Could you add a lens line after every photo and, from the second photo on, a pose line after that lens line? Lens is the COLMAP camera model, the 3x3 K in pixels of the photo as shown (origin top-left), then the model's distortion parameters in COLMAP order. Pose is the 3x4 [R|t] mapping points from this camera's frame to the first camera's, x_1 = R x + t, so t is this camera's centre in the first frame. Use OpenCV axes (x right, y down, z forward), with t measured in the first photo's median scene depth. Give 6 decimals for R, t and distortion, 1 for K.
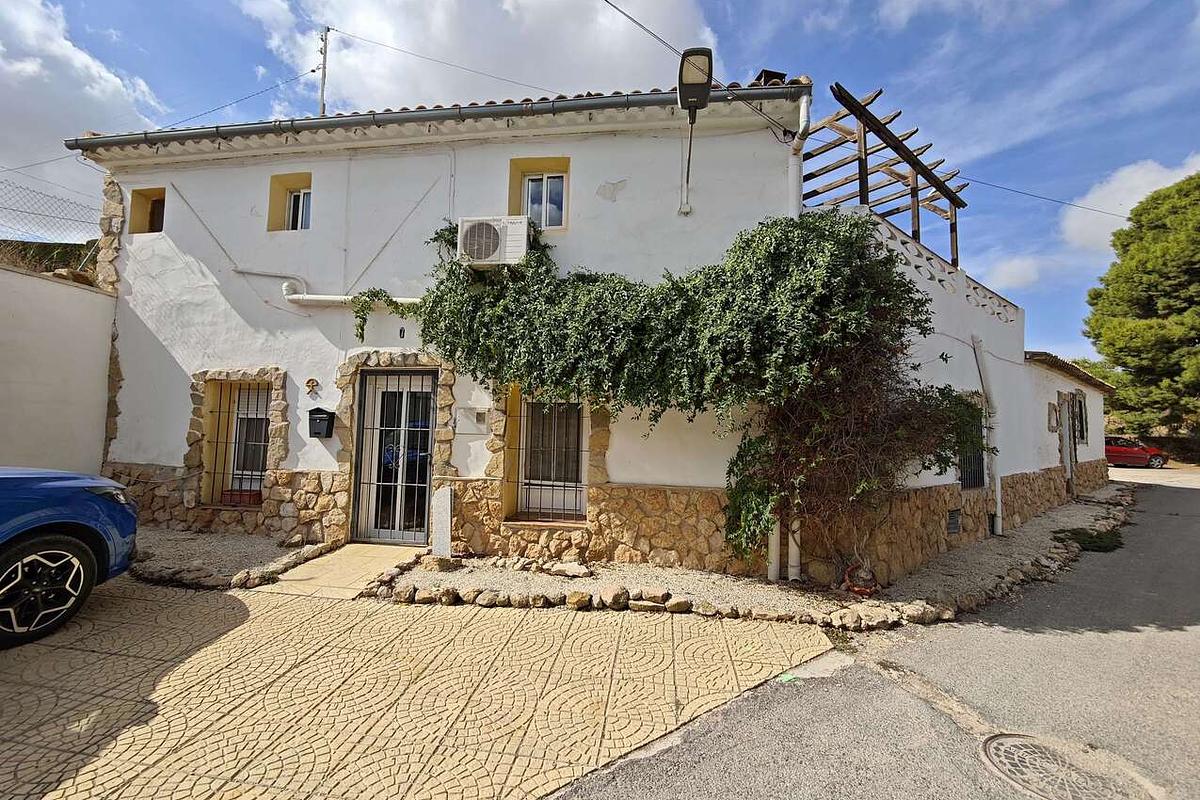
lens RADIAL K [[495.0, 0, 608.6], [0, 495.0, 403.6], [0, 0, 1]] dist [-0.015214, 0.004818]
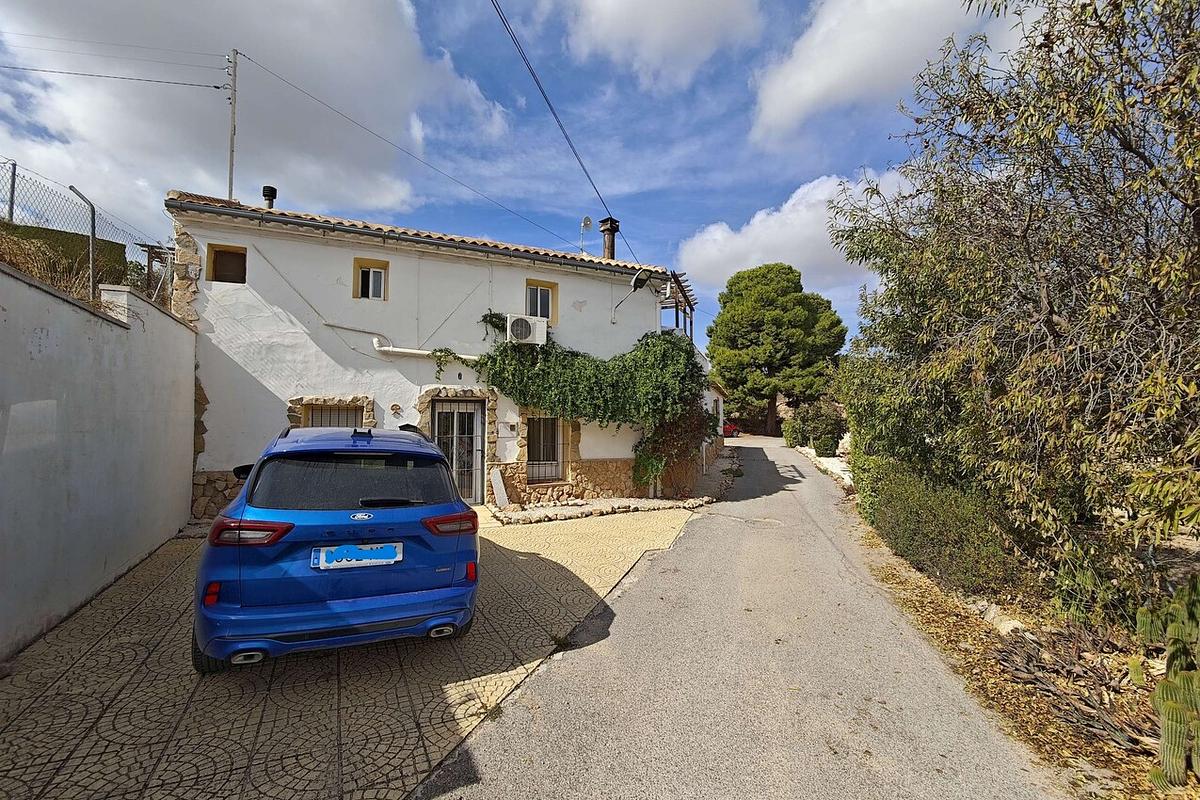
lens RADIAL K [[495.0, 0, 595.2], [0, 495.0, 399.5], [0, 0, 1]] dist [-0.015214, 0.004818]
pose [[0.829145, 0.001376, 0.559032, -0.948852], [-0.016018, 0.999645, 0.021298, -0.107536], [-0.558804, -0.026613, 0.828873, -0.582043]]
